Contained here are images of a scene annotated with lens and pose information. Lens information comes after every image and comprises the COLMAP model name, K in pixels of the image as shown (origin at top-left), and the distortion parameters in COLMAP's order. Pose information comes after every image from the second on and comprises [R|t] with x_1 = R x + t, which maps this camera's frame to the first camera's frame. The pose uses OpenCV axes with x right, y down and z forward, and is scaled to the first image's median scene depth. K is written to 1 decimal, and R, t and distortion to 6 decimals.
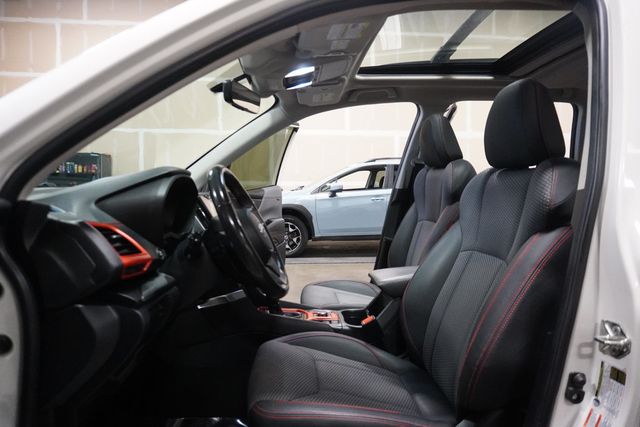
lens RADIAL K [[414.9, 0, 323.1], [0, 414.9, 211.6], [0, 0, 1]] dist [-0.027446, -0.000215]
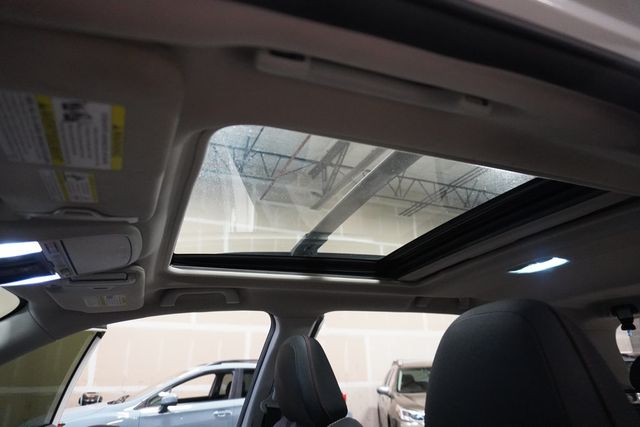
lens RADIAL K [[414.9, 0, 323.1], [0, 414.9, 211.6], [0, 0, 1]] dist [-0.027446, -0.000215]
pose [[0.941852, 0.104511, 0.319363, 0.075840], [0.045841, 0.901557, -0.430224, -0.116161], [-0.332887, 0.419848, 0.844343, 0.337195]]
